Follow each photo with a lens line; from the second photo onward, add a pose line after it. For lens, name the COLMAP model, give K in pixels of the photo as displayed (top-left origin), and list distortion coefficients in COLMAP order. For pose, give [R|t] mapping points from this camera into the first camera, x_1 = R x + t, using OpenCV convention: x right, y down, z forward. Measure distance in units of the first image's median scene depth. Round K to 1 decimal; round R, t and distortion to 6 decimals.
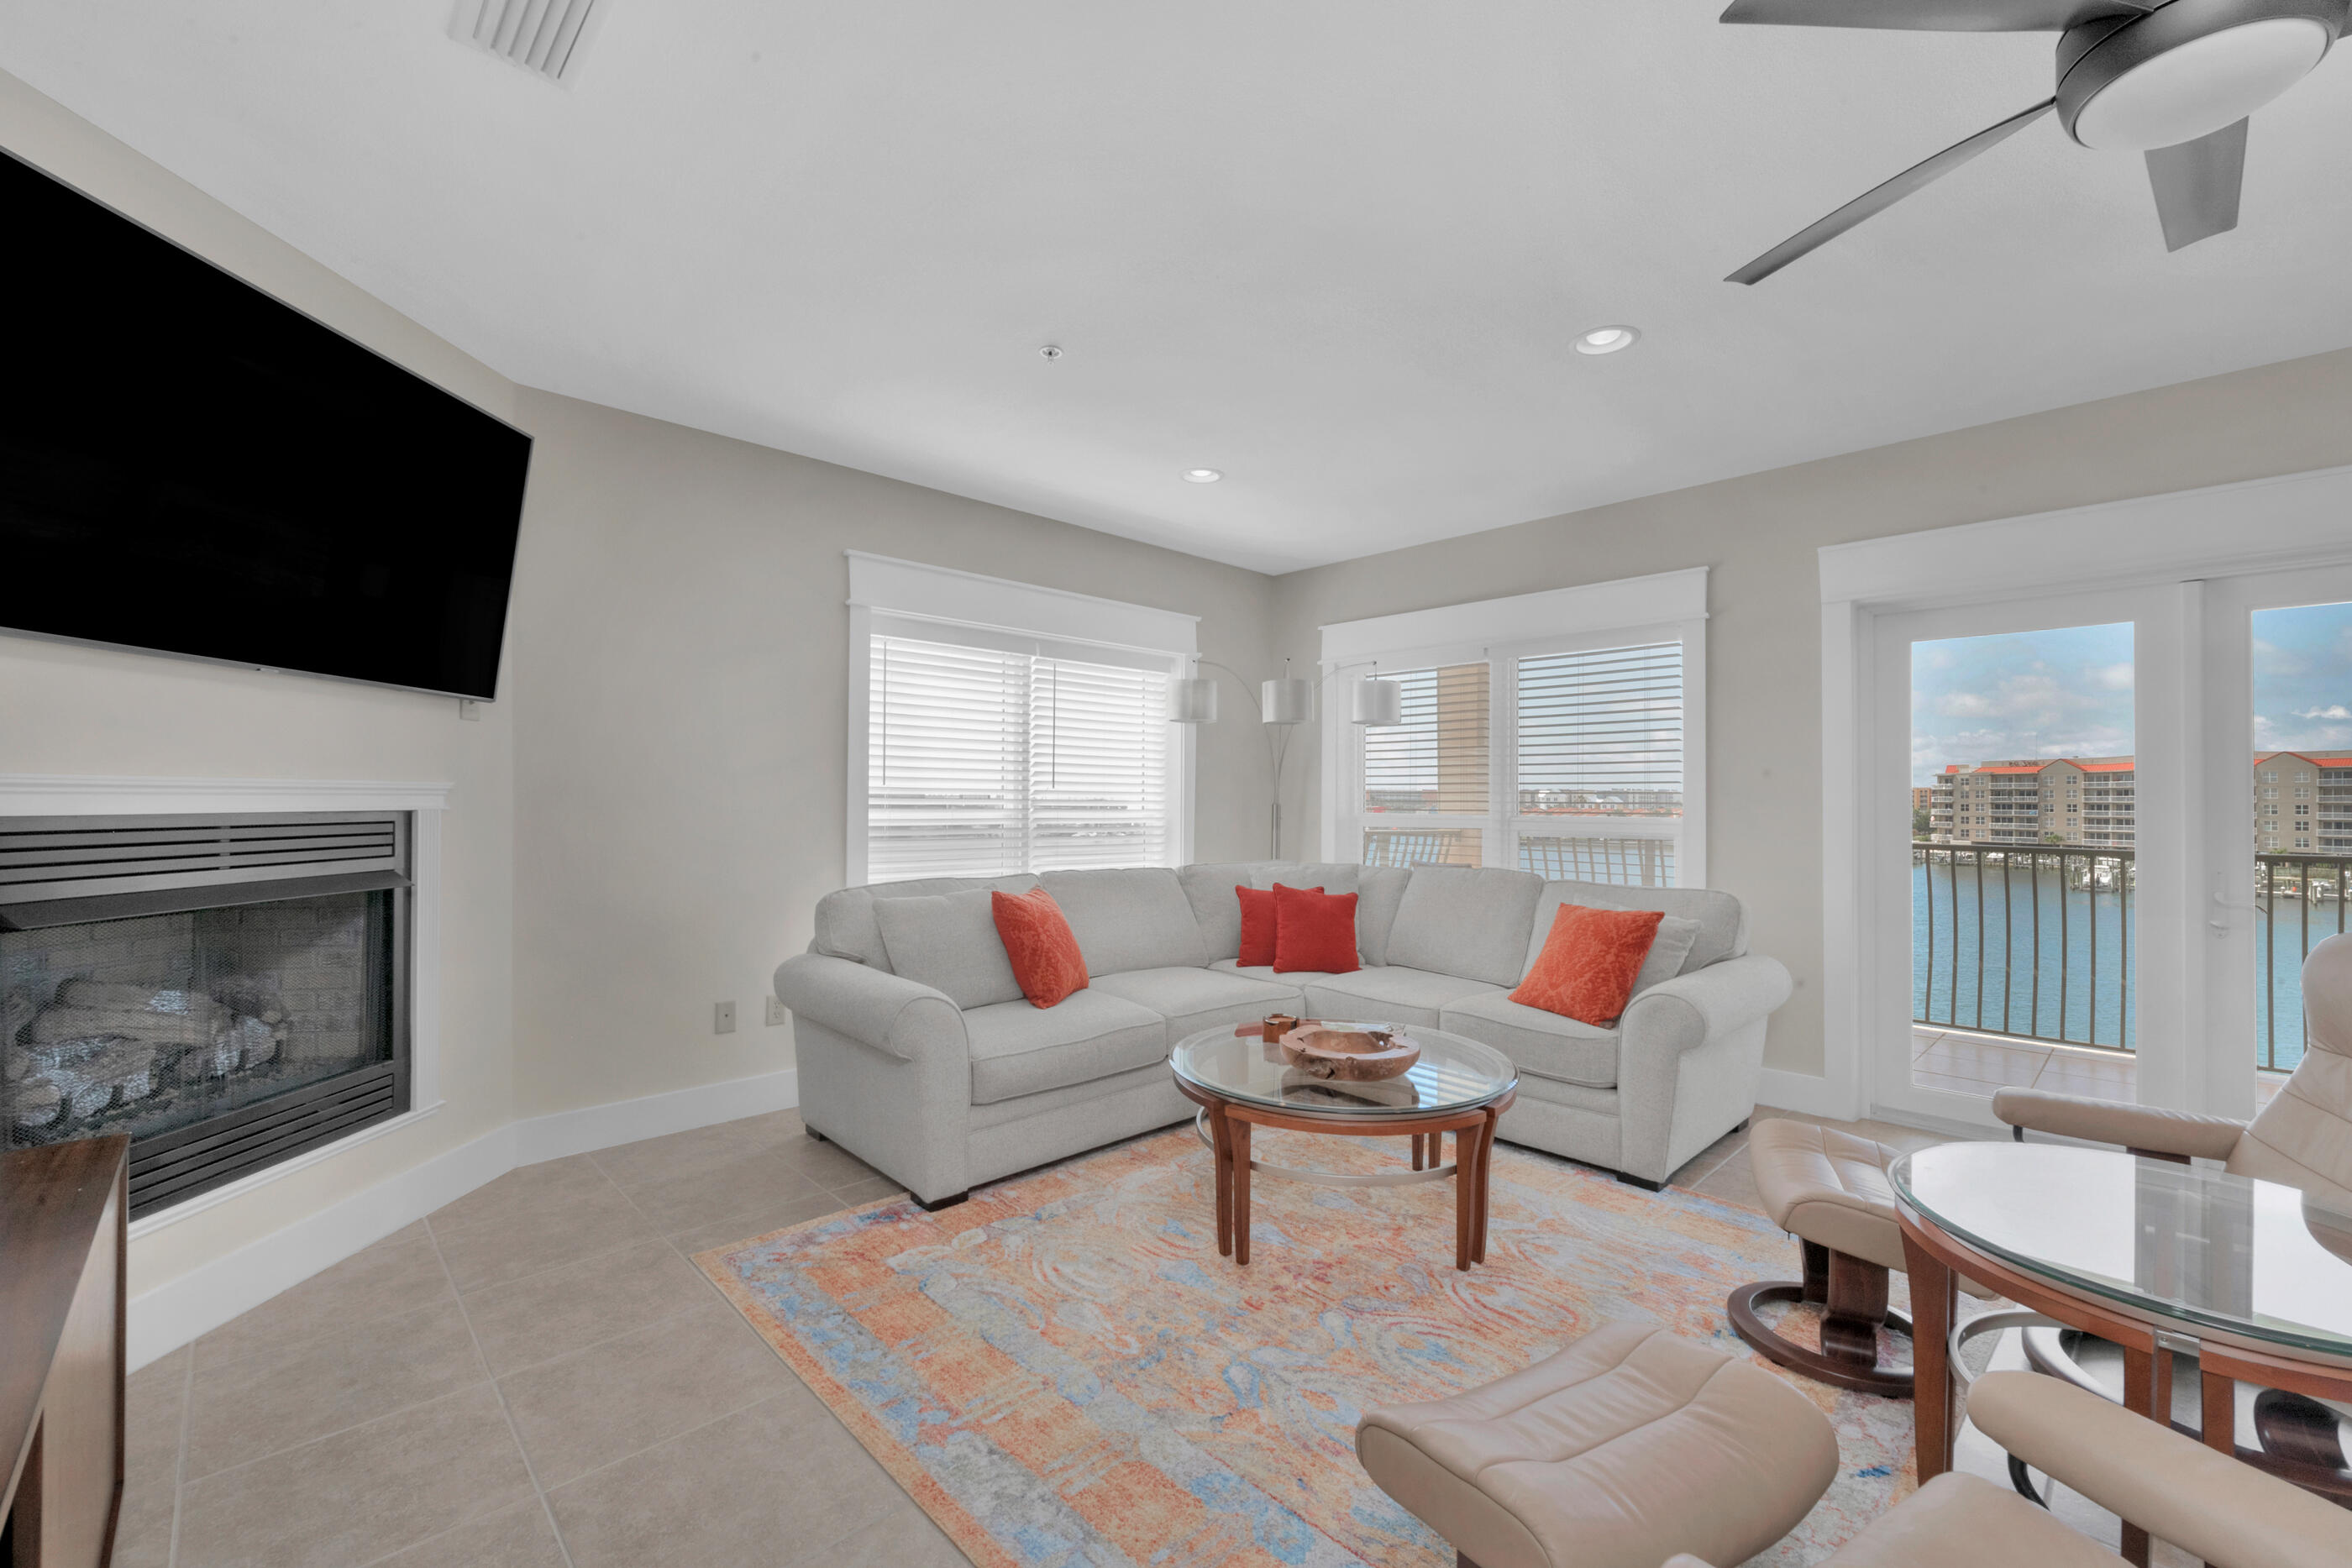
lens RADIAL K [[918.5, 0, 1181.3], [0, 918.5, 796.1], [0, 0, 1]] dist [-0.021583, -0.000170]
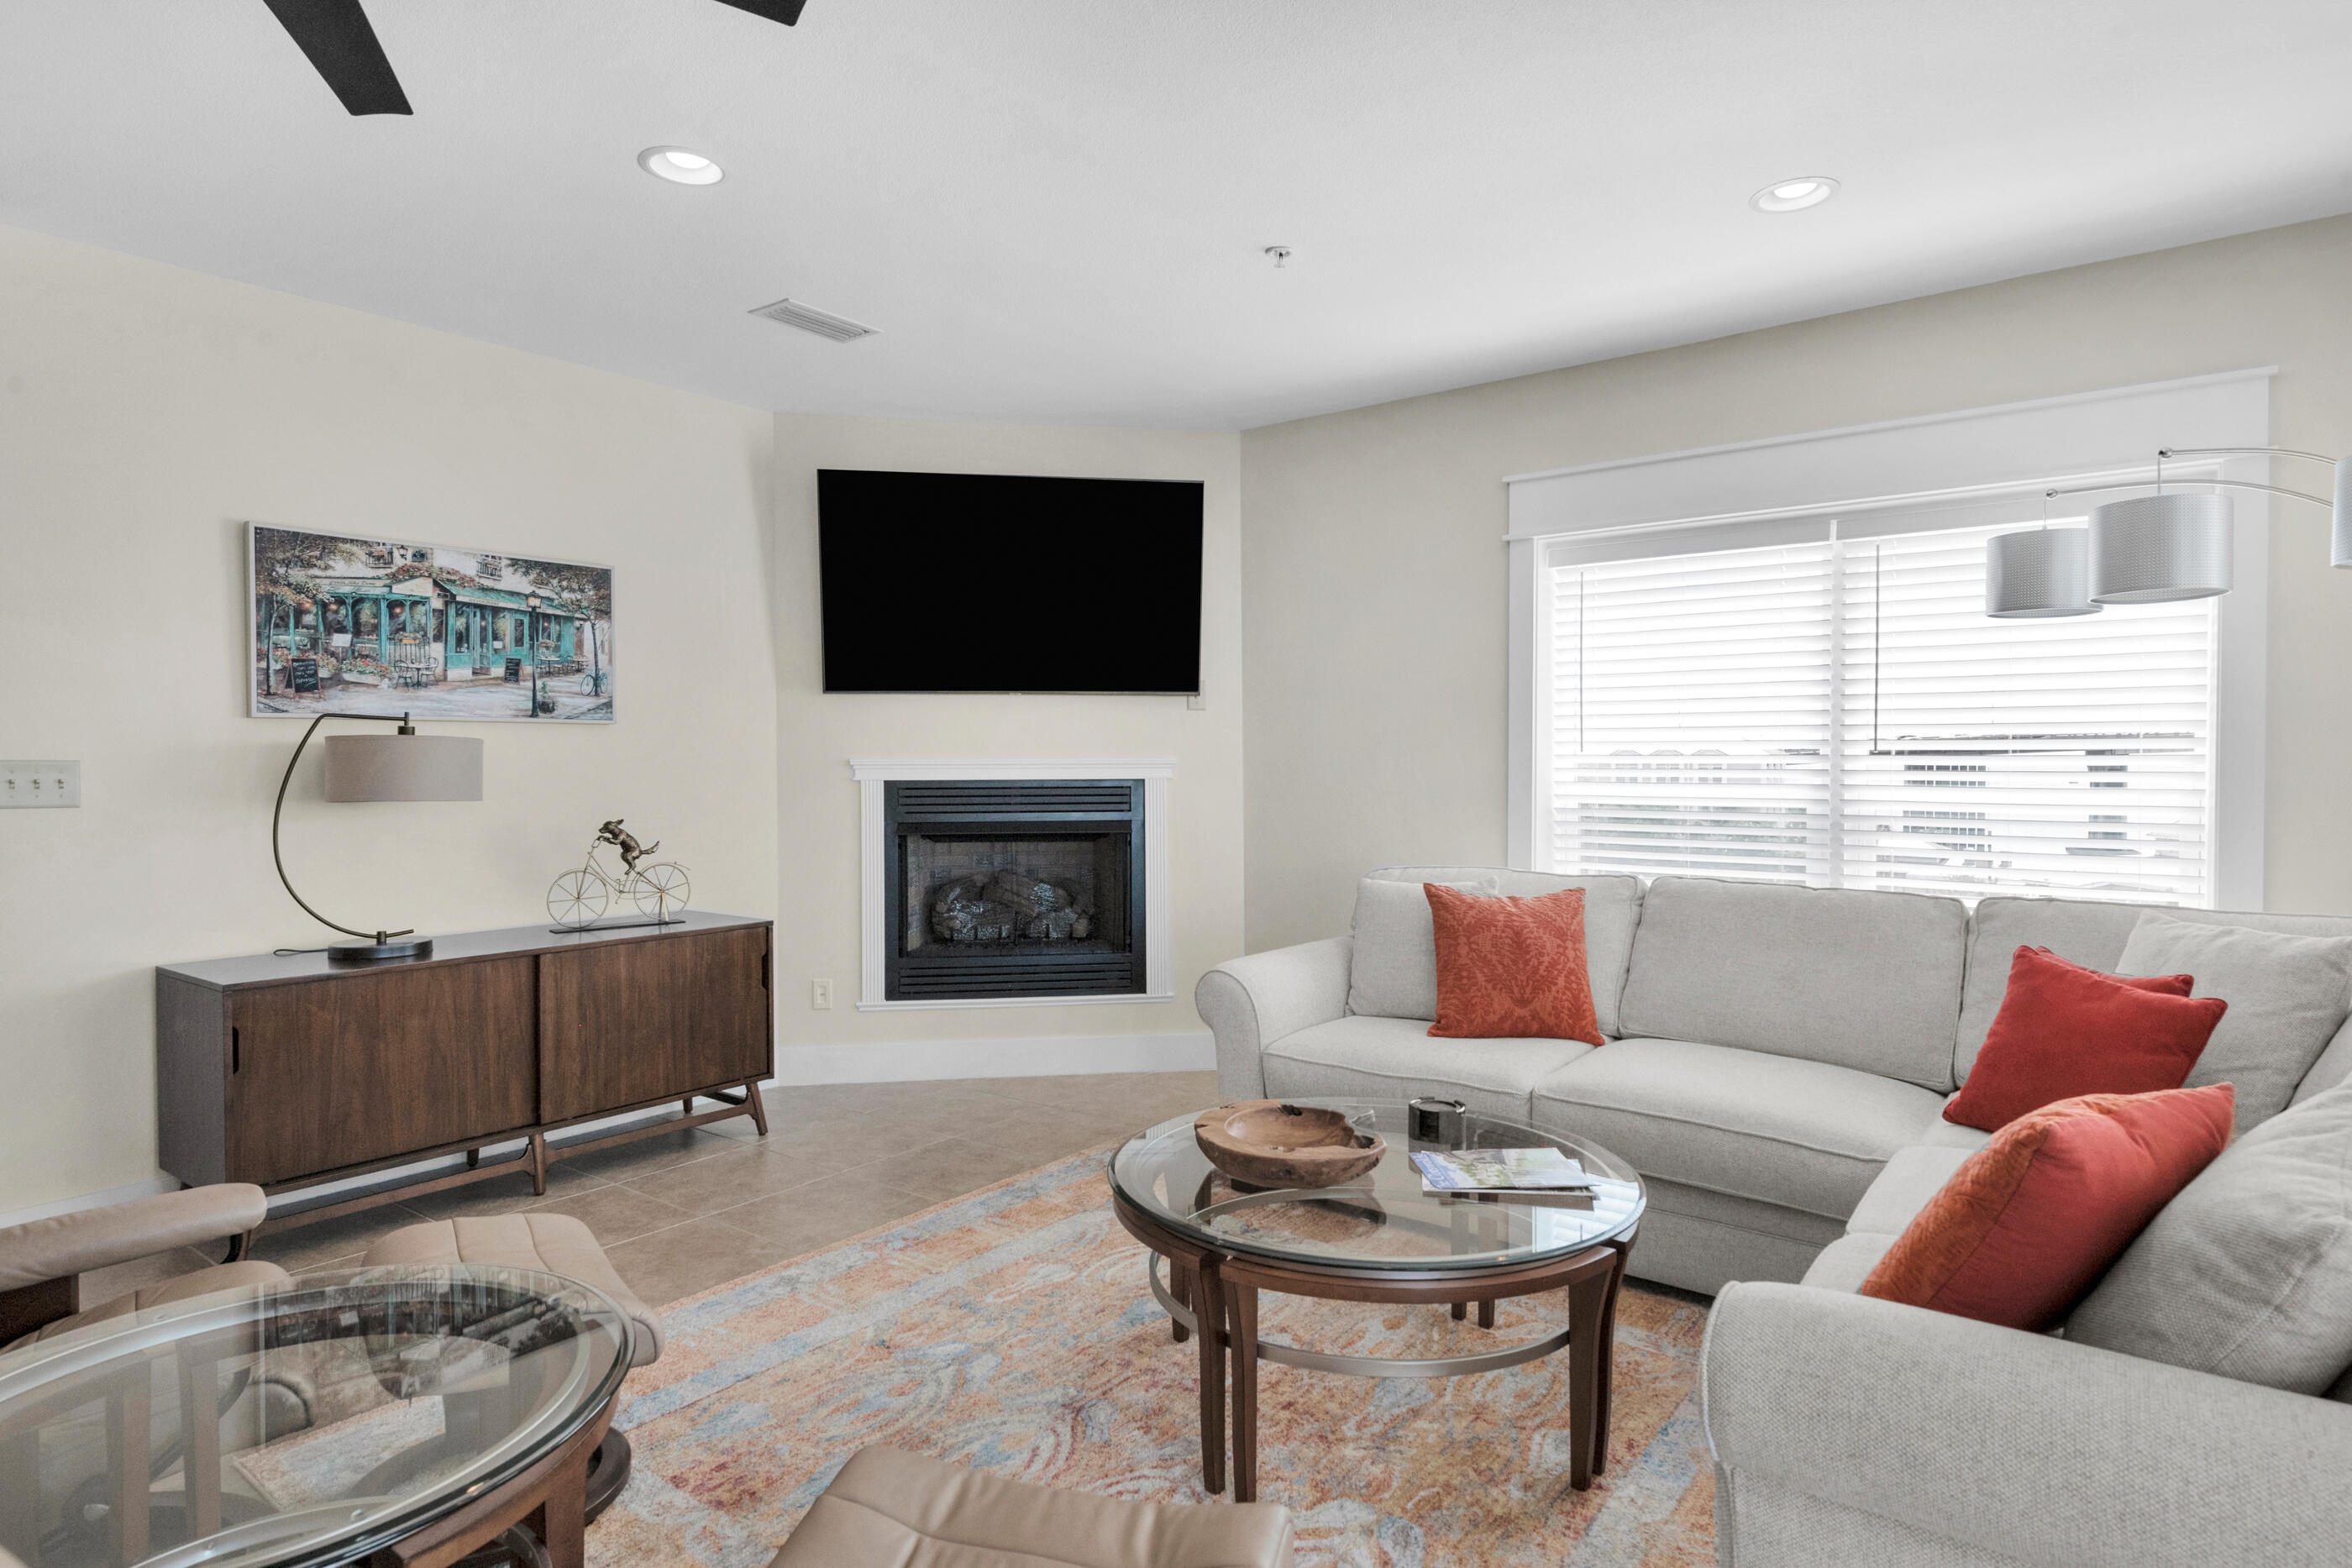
lens RADIAL K [[1263.1, 0, 1176.0], [0, 1263.1, 784.0], [0, 0, 1]] dist [0.003719, -0.002135]
pose [[0.156154, 0.010523, -0.987677, 0.801158], [0.005936, 0.999915, 0.011592, 0.000774], [0.987715, -0.007673, 0.156079, 0.545138]]
